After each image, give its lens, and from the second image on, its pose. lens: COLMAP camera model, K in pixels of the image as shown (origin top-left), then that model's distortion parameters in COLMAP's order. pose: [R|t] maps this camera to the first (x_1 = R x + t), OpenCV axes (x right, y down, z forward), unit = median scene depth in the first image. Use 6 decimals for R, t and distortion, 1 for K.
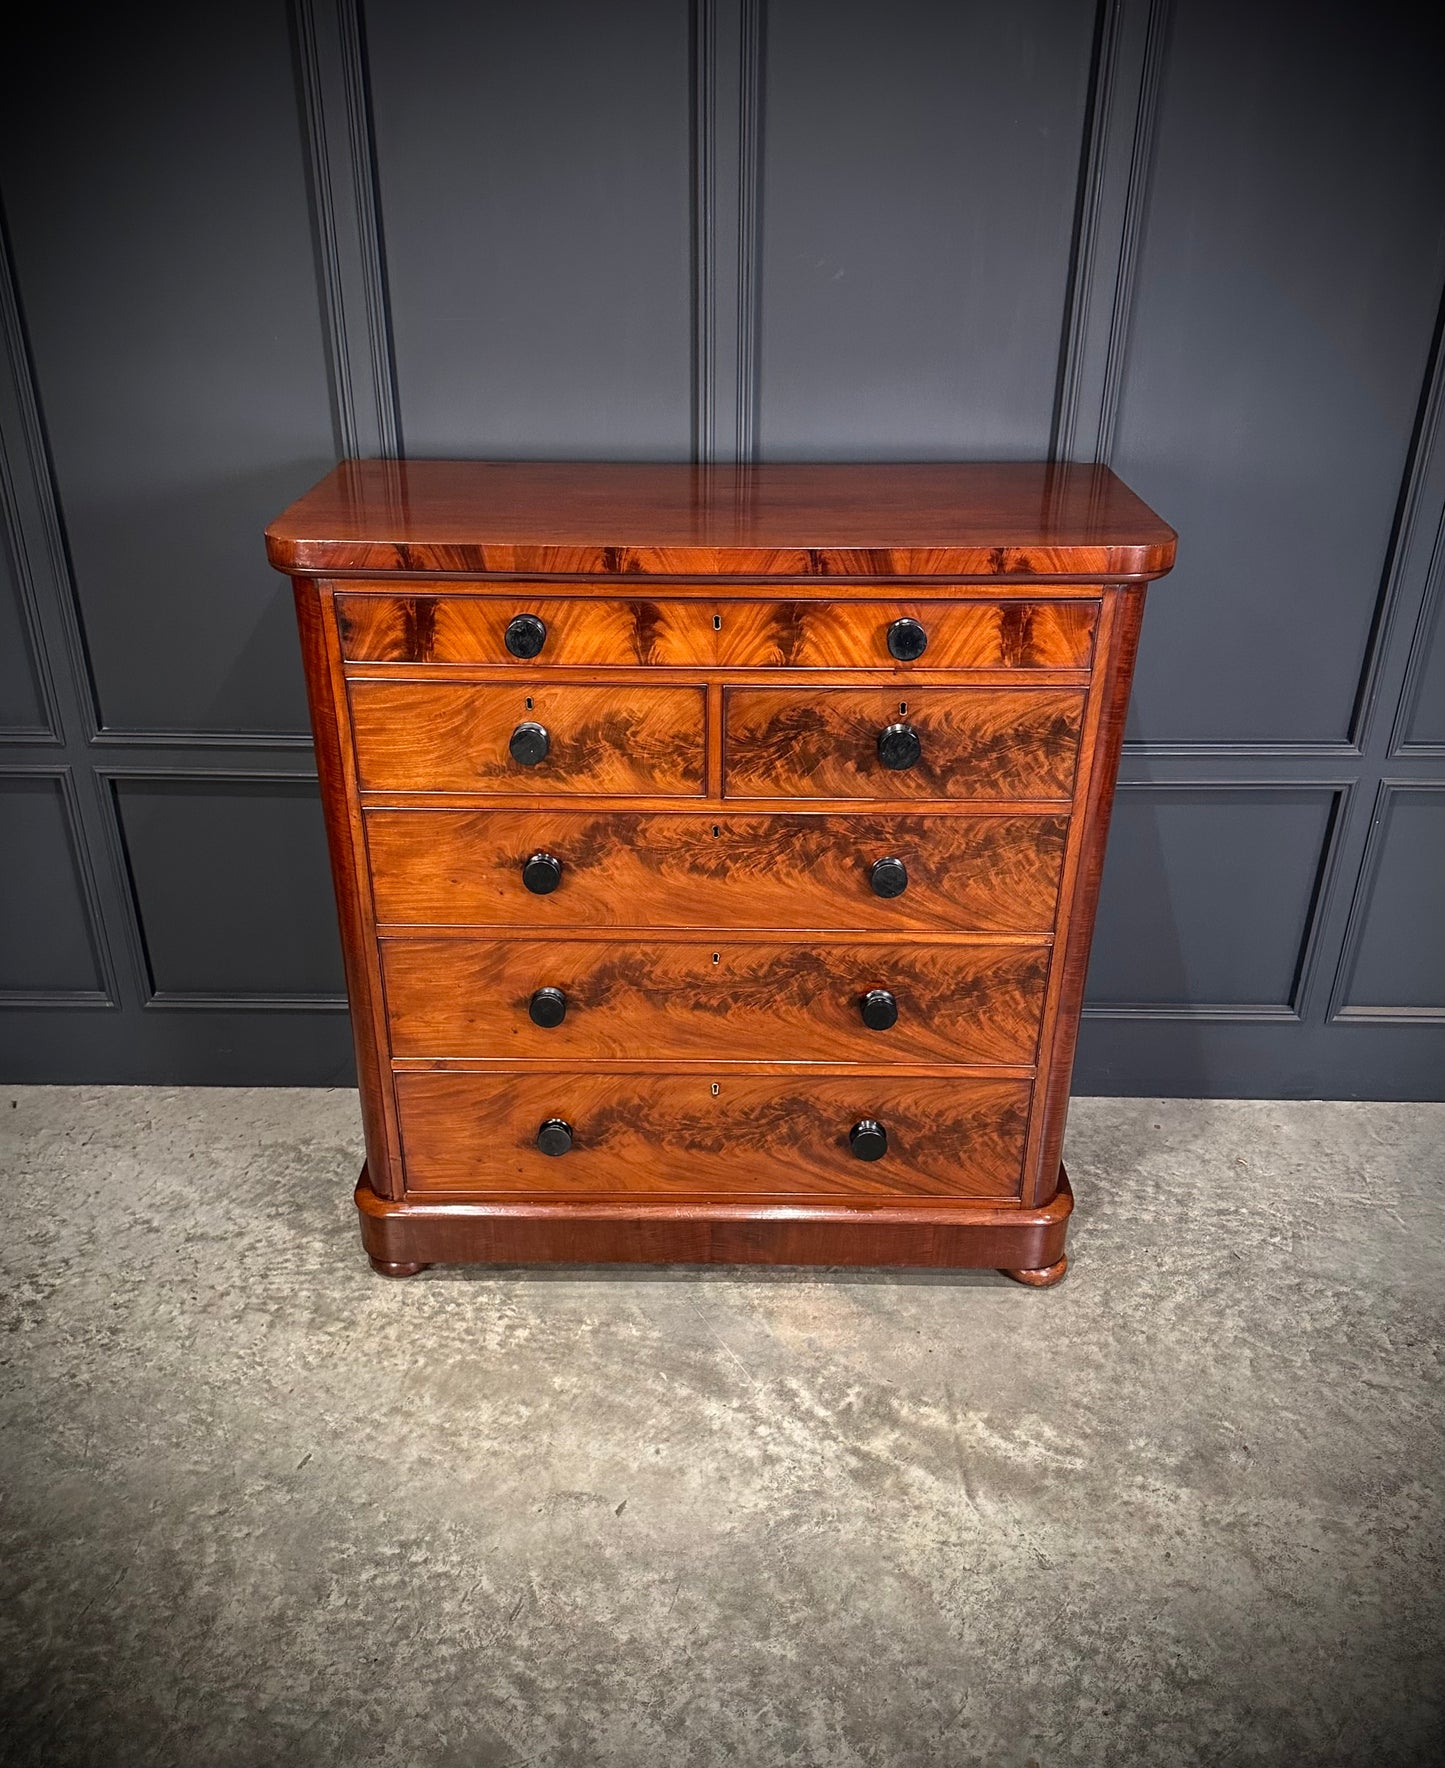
lens RADIAL K [[1590.1, 0, 689.6], [0, 1590.1, 966.4], [0, 0, 1]] dist [0.114427, -0.013782]
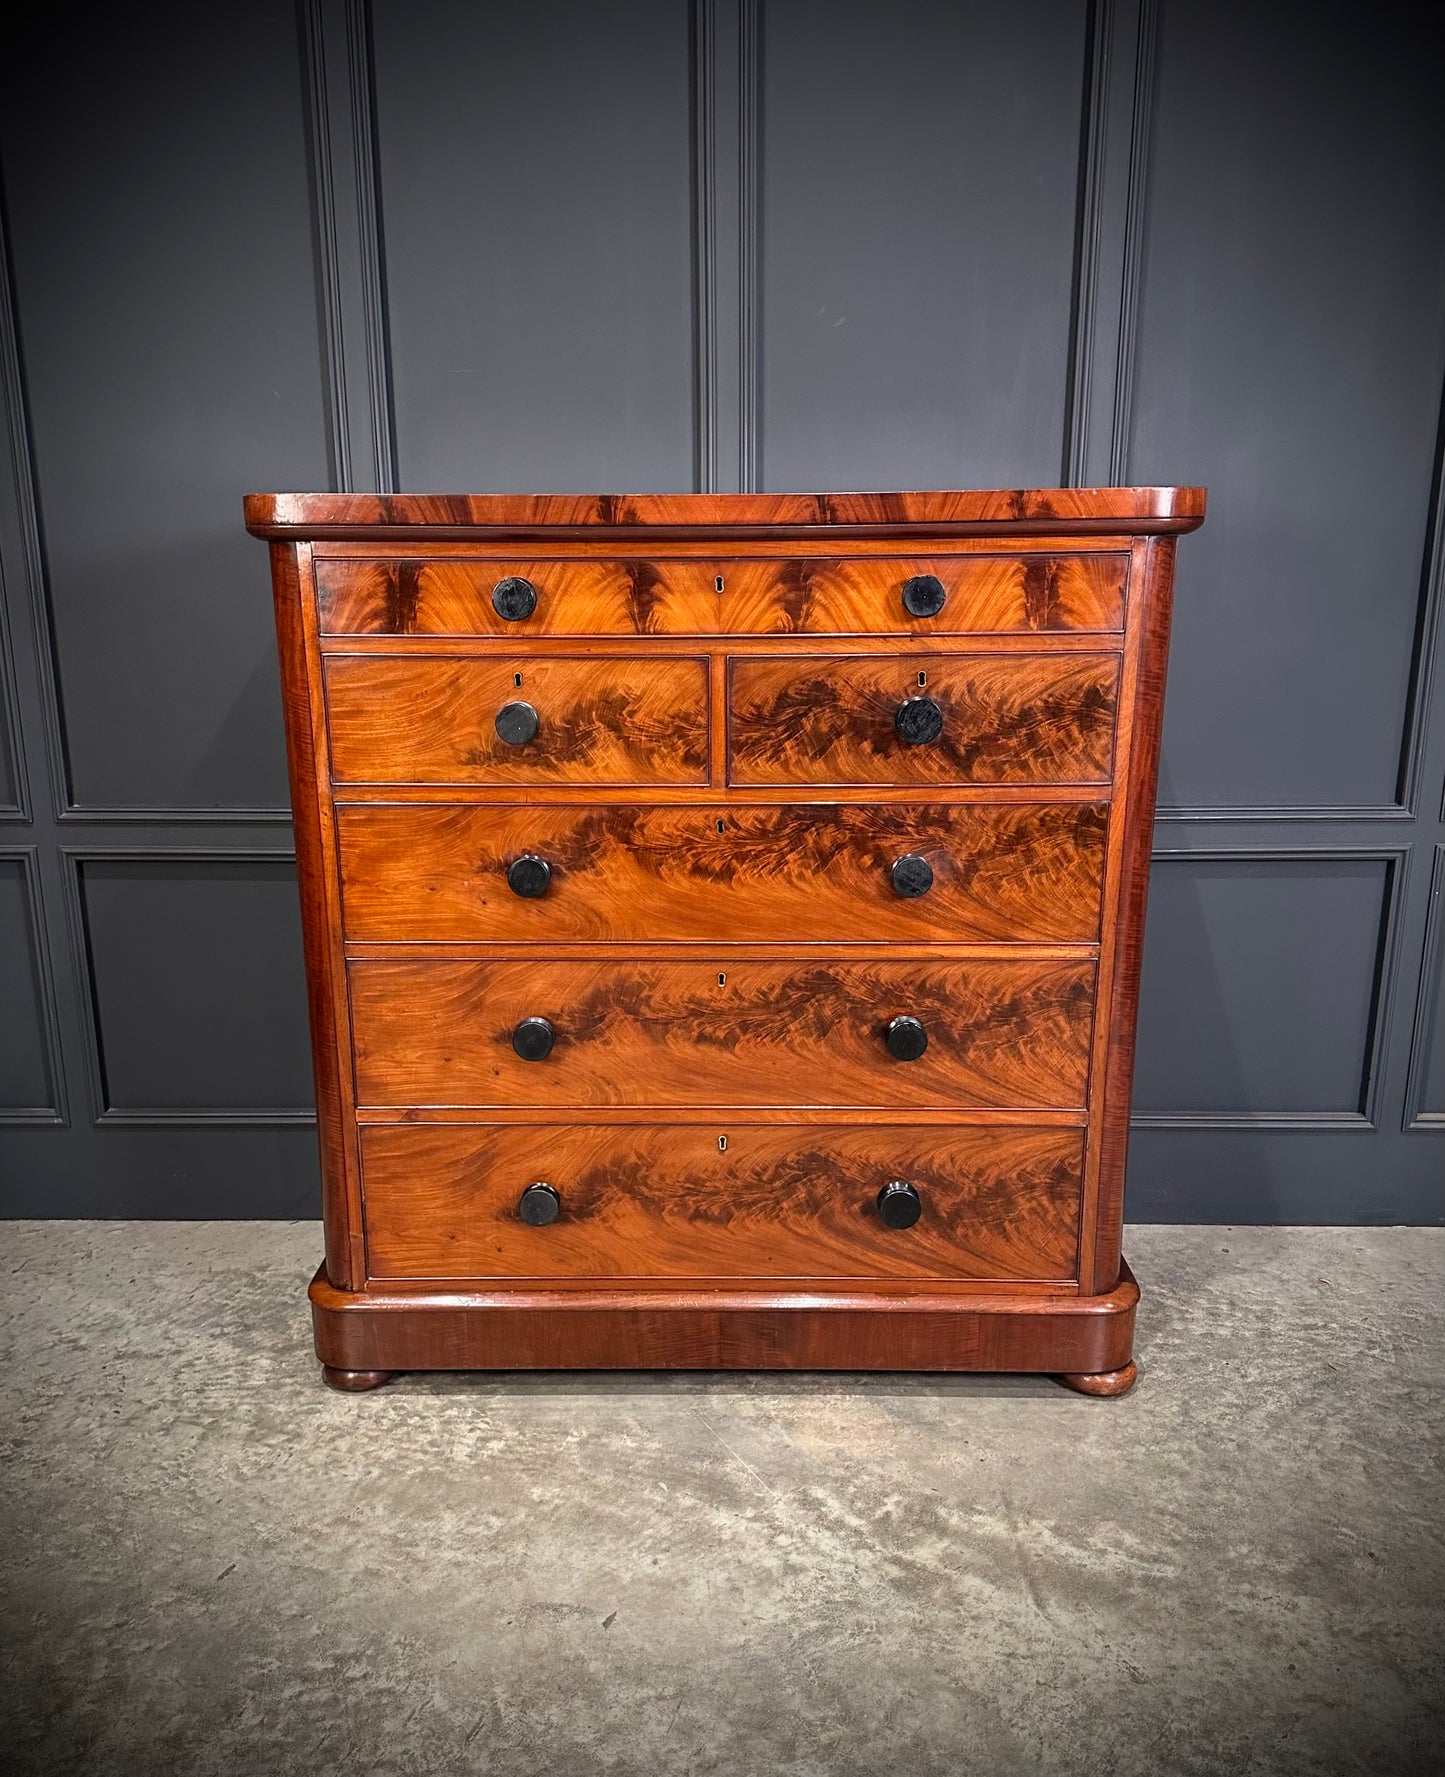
lens RADIAL K [[1598.2, 0, 689.4], [0, 1598.2, 971.3], [0, 0, 1]] dist [0.114427, -0.013782]
pose [[0.999963, -0.004313, -0.007376, 0.005058], [0.002482, 0.972646, -0.232281, 0.205493], [0.008176, 0.232254, 0.972621, 0.125994]]
